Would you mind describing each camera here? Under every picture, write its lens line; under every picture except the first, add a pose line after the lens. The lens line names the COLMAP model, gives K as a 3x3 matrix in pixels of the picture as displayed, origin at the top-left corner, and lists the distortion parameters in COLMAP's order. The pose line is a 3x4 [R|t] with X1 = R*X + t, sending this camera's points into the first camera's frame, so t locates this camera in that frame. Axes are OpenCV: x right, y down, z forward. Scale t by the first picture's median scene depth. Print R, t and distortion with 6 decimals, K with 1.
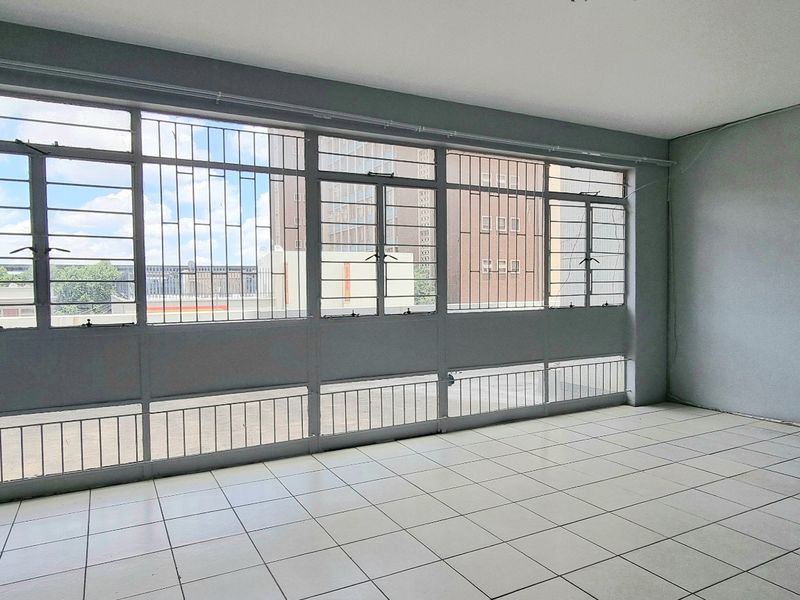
lens RADIAL K [[551.7, 0, 390.7], [0, 551.7, 303.5], [0, 0, 1]] dist [-0.000100, -0.000722]
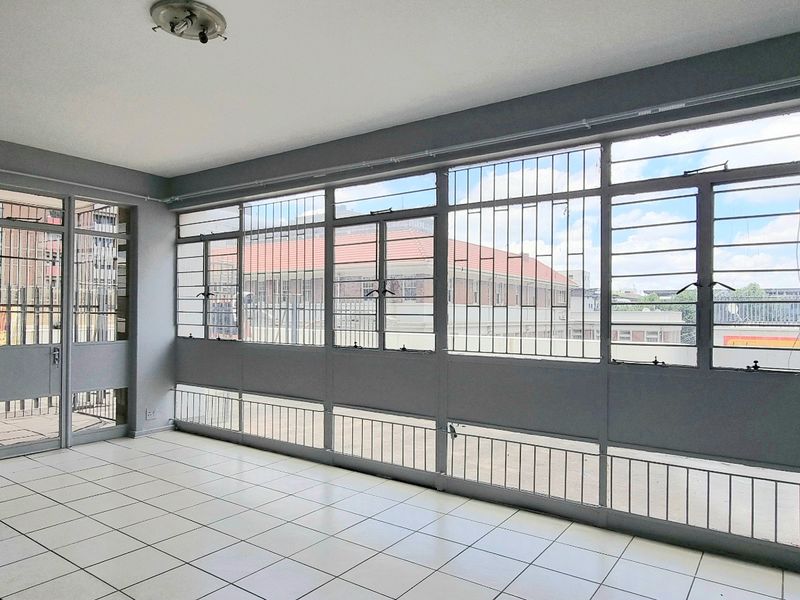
lens RADIAL K [[649.0, 0, 399.9], [0, 649.0, 319.2], [0, 0, 1]] dist [0.004667, -0.000666]
pose [[0.374698, 0.015650, -0.927015, 1.043972], [-0.052721, 0.998599, -0.004452, -0.029182], [0.925647, 0.050542, 0.374998, 0.553206]]
